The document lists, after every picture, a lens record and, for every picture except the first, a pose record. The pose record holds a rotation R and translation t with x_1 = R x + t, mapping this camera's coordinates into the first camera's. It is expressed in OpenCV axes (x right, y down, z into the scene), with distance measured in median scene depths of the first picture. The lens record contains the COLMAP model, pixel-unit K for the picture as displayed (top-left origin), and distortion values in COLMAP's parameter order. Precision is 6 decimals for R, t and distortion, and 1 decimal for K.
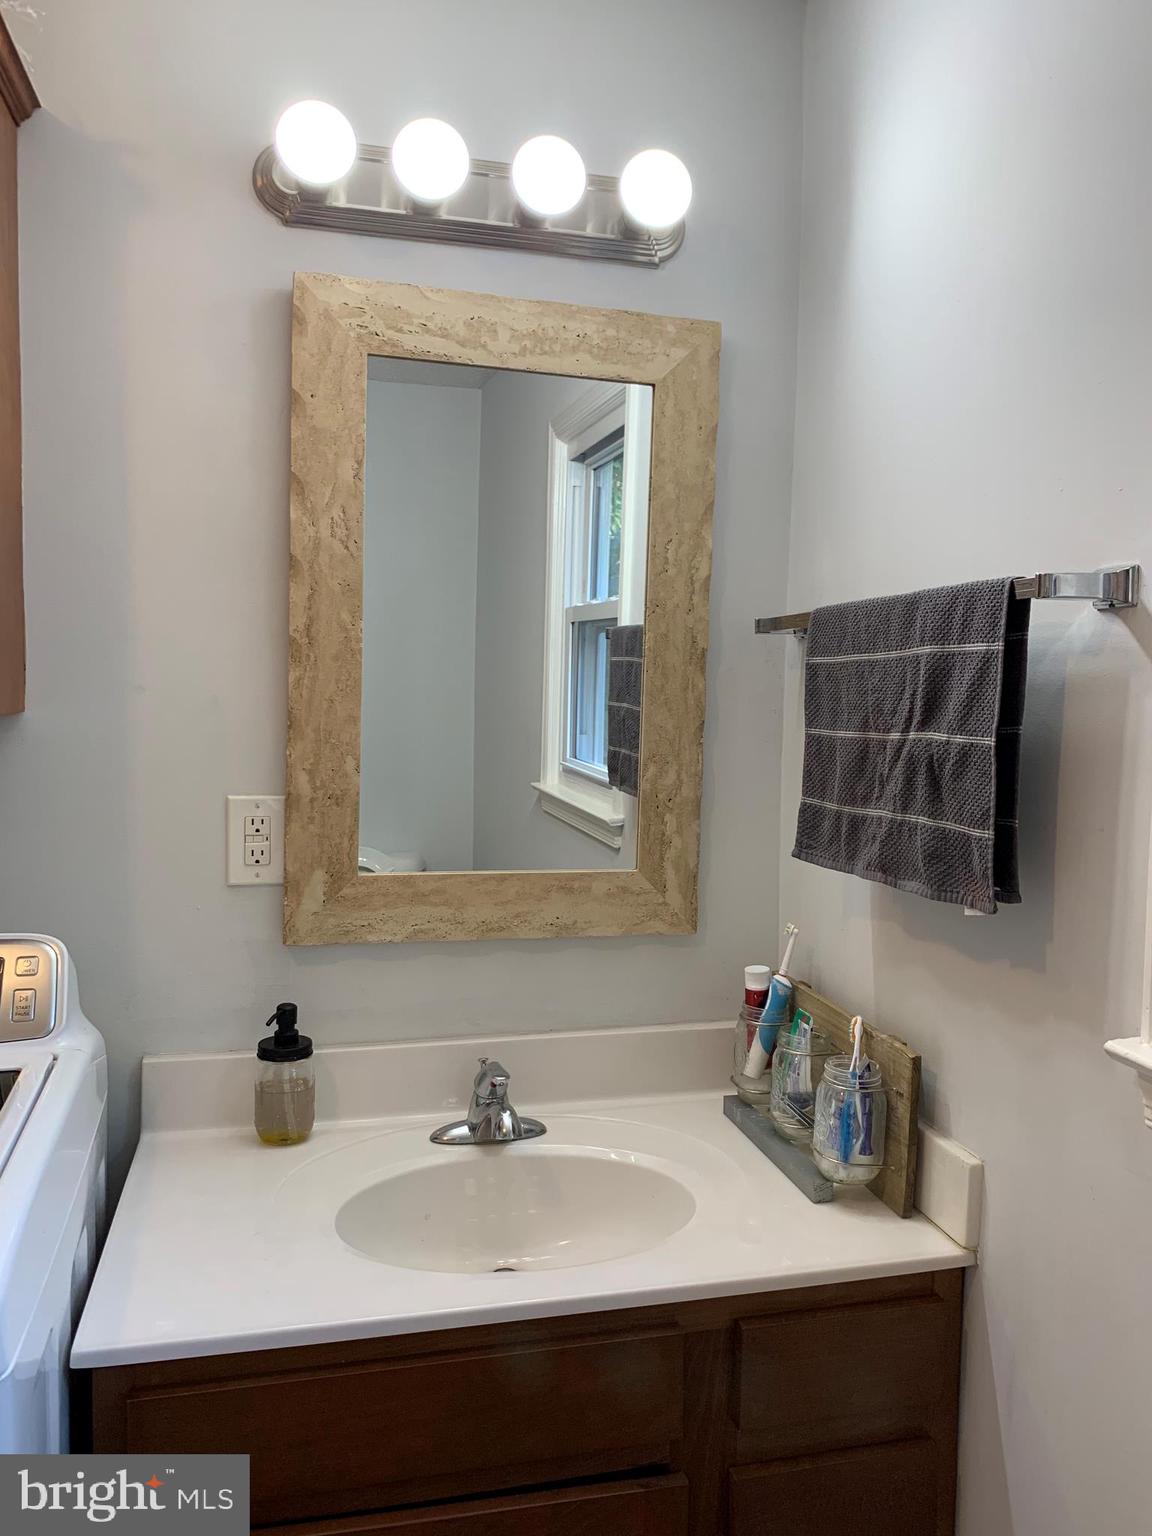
lens RADIAL K [[1163.2, 0, 576.2], [0, 1163.2, 773.5], [0, 0, 1]] dist [0.029647, -0.033132]
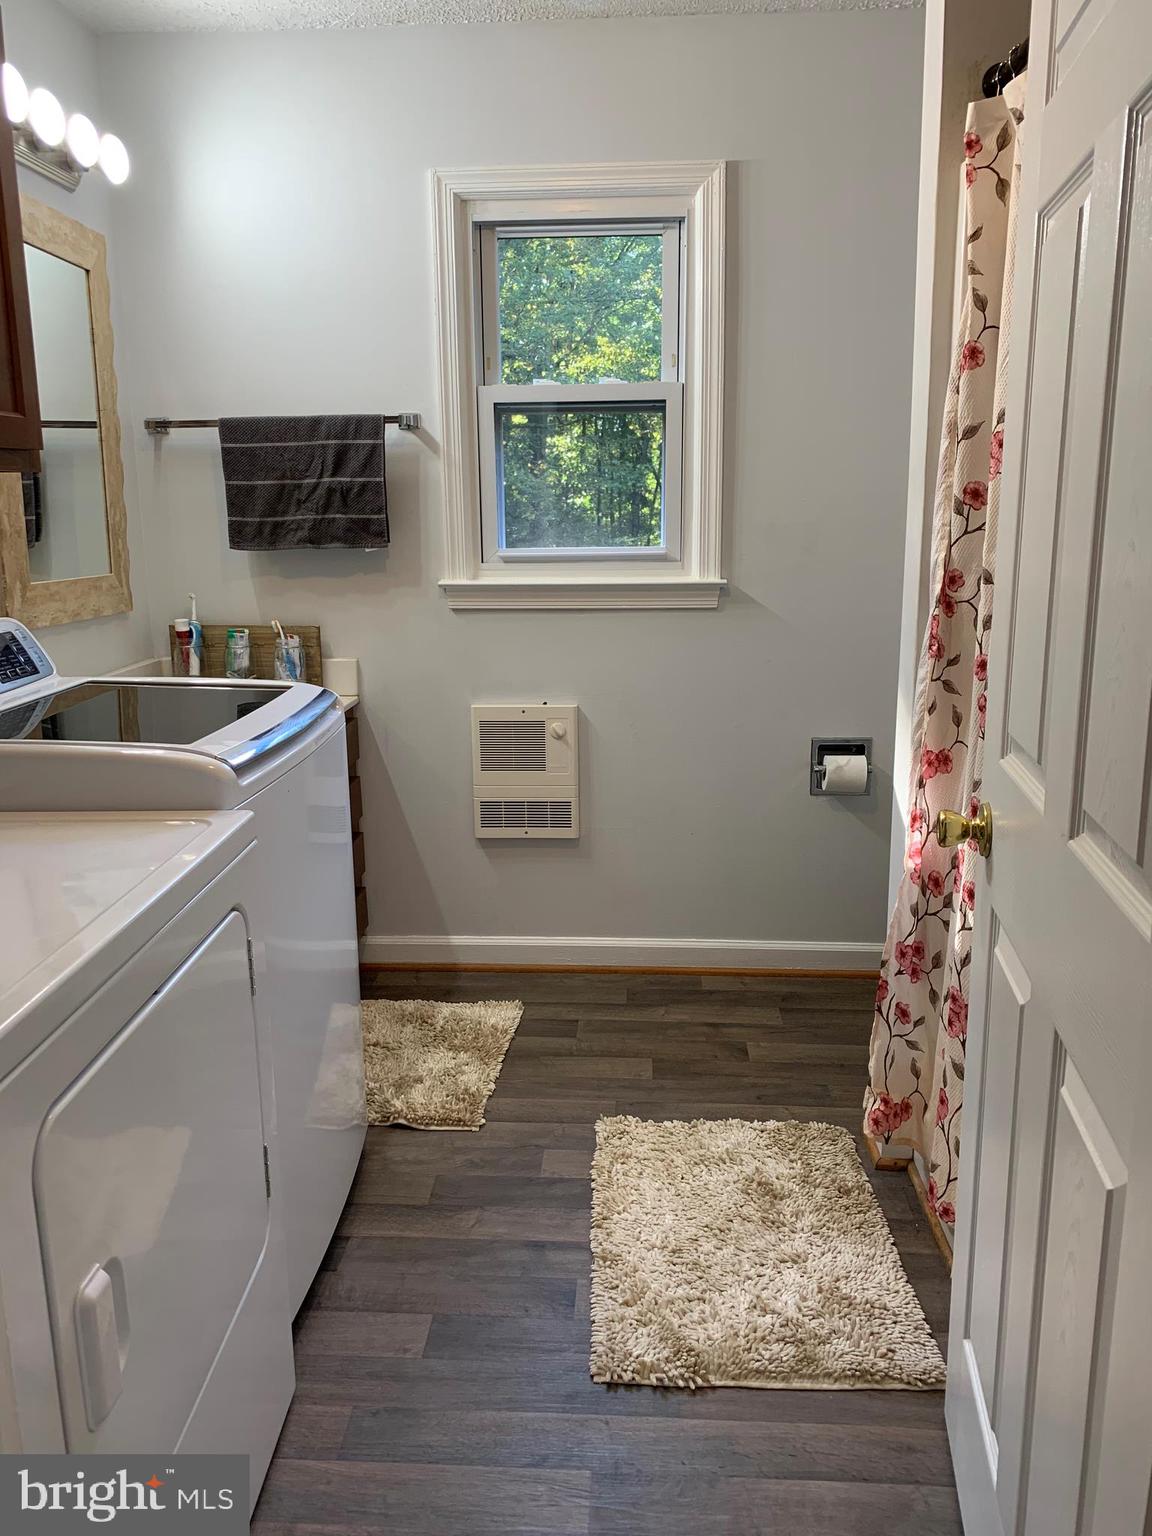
lens RADIAL K [[1163.2, 0, 577.1], [0, 1163.2, 764.7], [0, 0, 1]] dist [0.029647, -0.033132]
pose [[0.302492, -0.232575, 0.924342, -1.741271], [0.081024, 0.972538, 0.218186, 0.050377], [-0.949702, 0.008894, 0.313029, -0.190854]]
